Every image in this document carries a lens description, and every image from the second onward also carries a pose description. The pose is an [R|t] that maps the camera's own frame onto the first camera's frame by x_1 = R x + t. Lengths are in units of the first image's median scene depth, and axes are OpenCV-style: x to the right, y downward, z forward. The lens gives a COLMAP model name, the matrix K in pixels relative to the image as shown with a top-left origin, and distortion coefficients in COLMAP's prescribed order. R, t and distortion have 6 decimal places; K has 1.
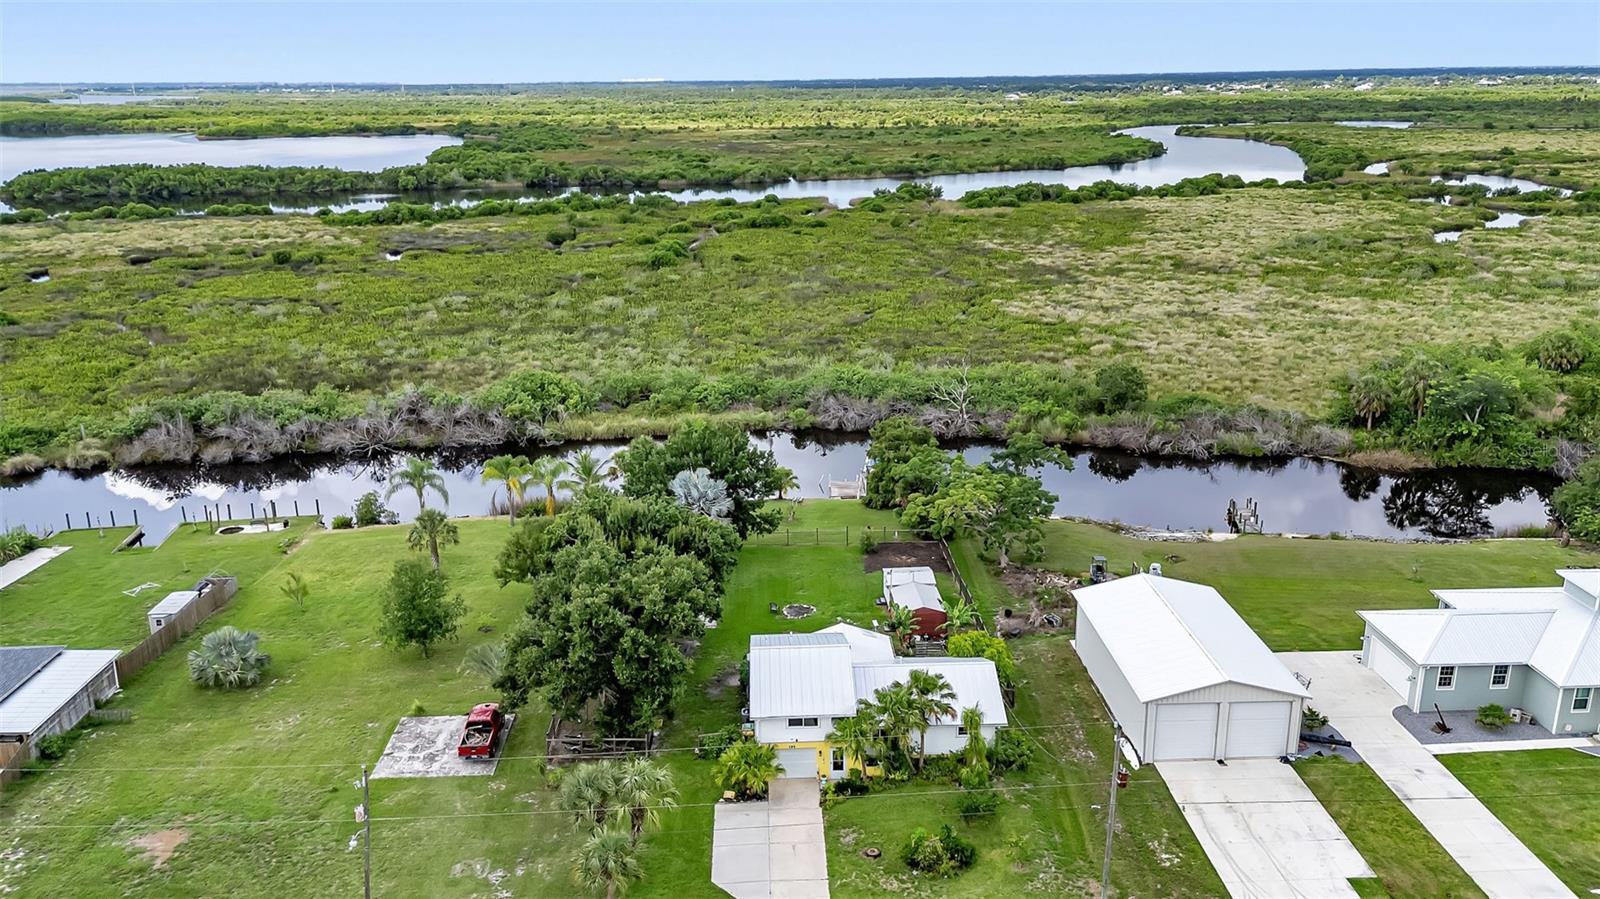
lens RADIAL K [[1199.7, 0, 799.4], [0, 1199.7, 472.3], [0, 0, 1]] dist [0.087211, -0.094879]
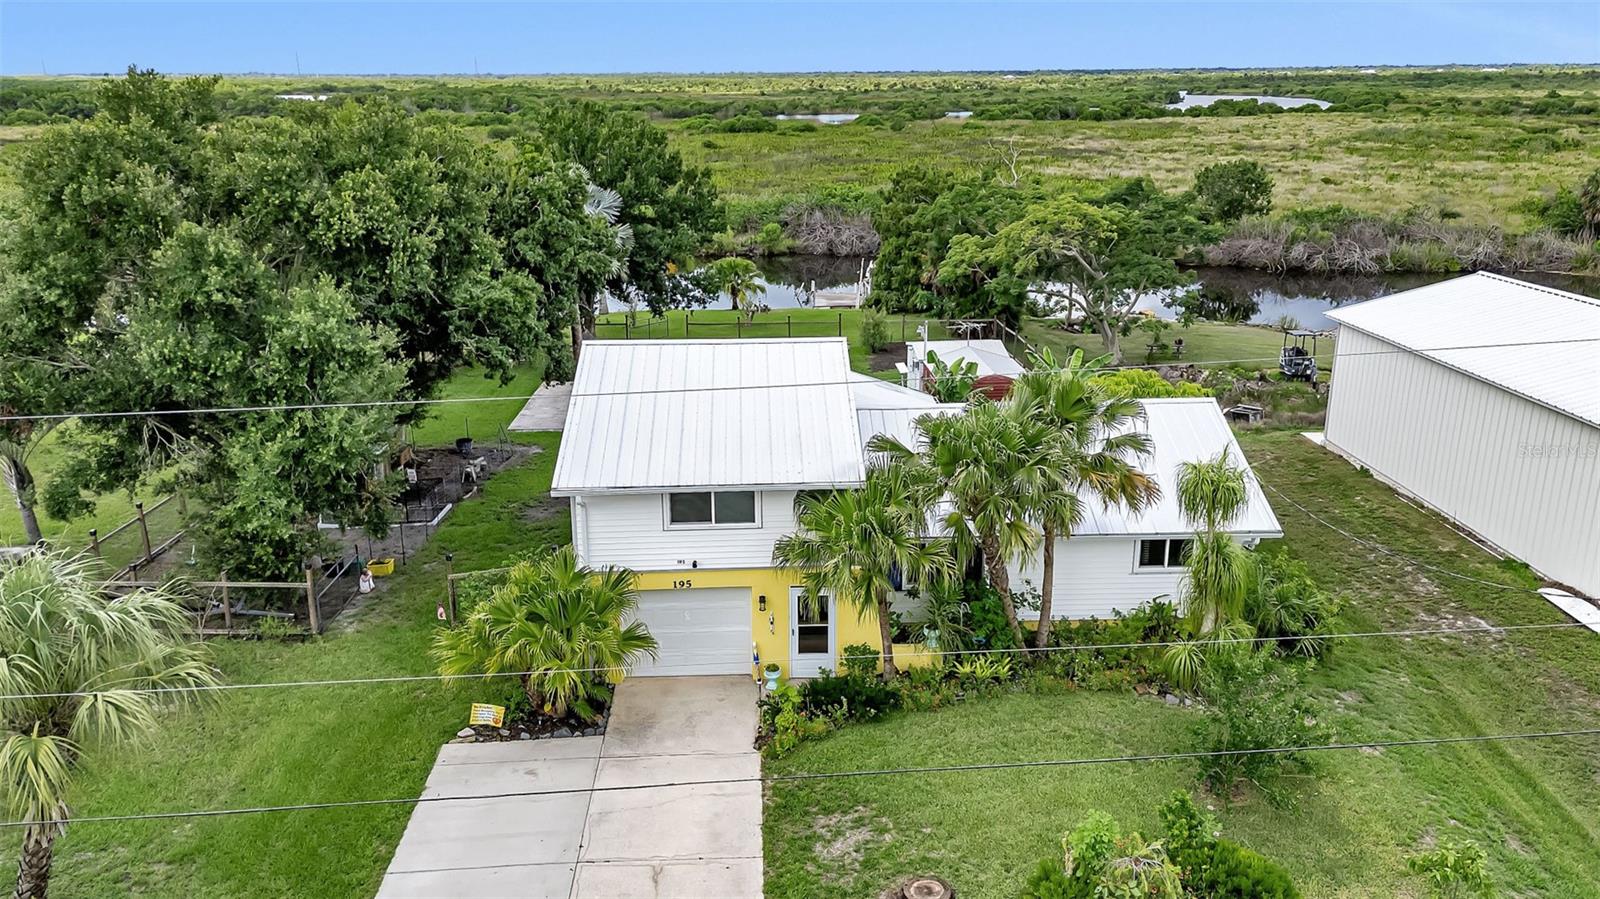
lens RADIAL K [[1204.6, 0, 800.0], [0, 1204.6, 449.5], [0, 0, 1]] dist [0.082549, -0.096380]
pose [[0.999970, 0.003353, 0.007002, 0.012737], [-0.003223, 0.999821, -0.018625, 0.096854], [-0.007063, 0.018601, 0.999802, 0.321181]]
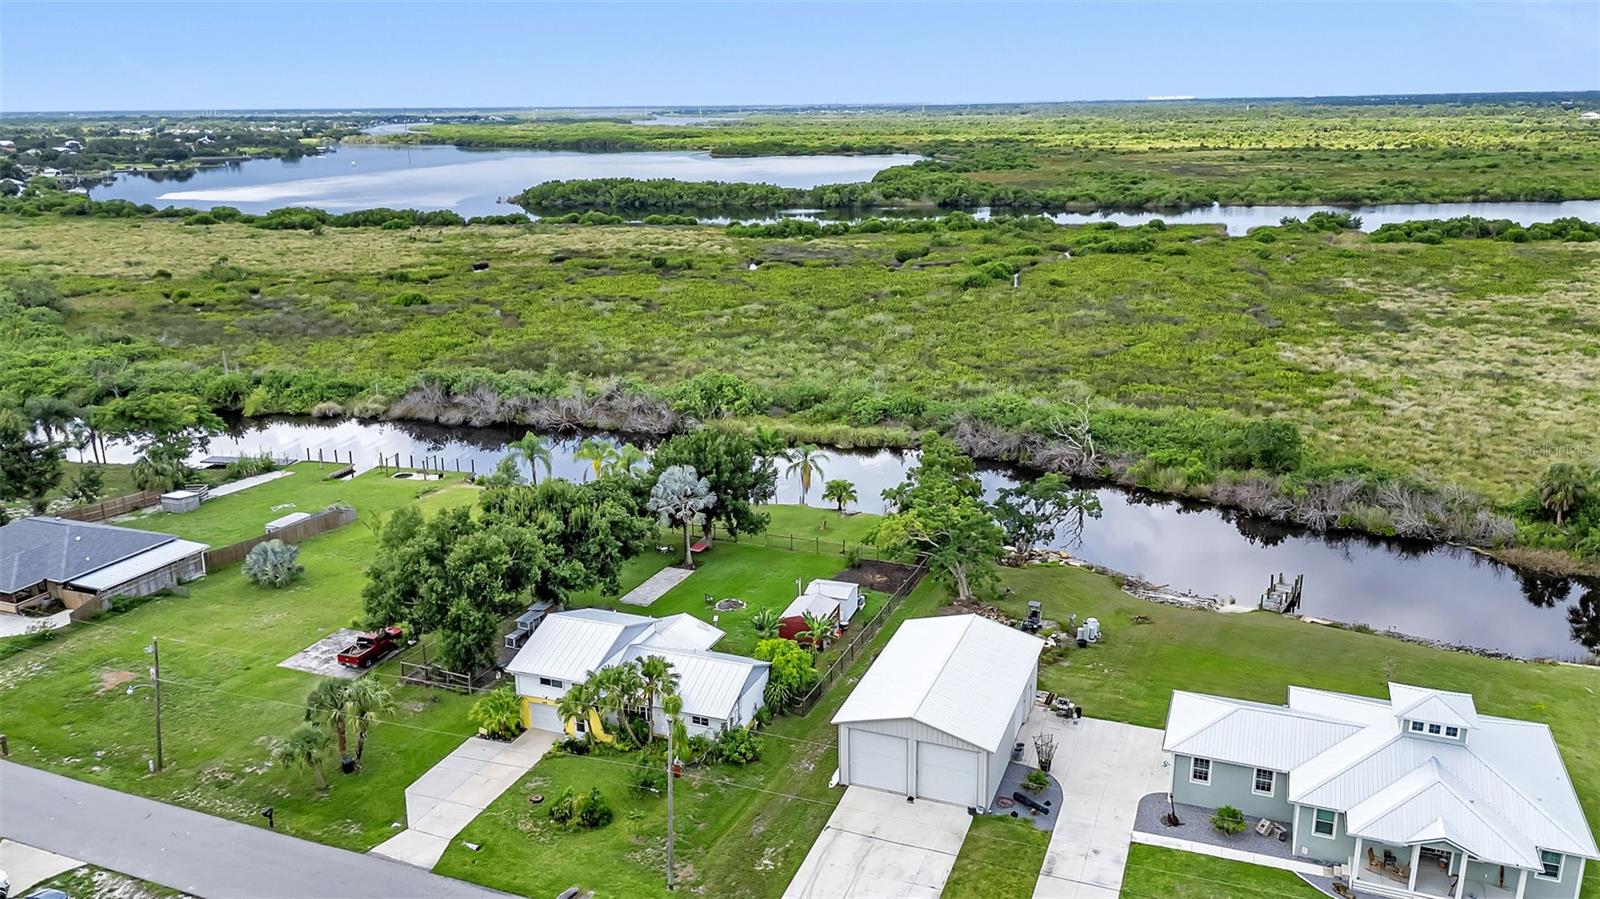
lens RADIAL K [[1204.6, 0, 800.0], [0, 1204.6, 449.5], [0, 0, 1]] dist [0.082549, -0.096380]
pose [[0.915075, 0.110639, -0.387811, 0.316458], [-0.122991, 0.992382, -0.007092, -0.016575], [0.384072, 0.054187, 0.921712, 0.007490]]
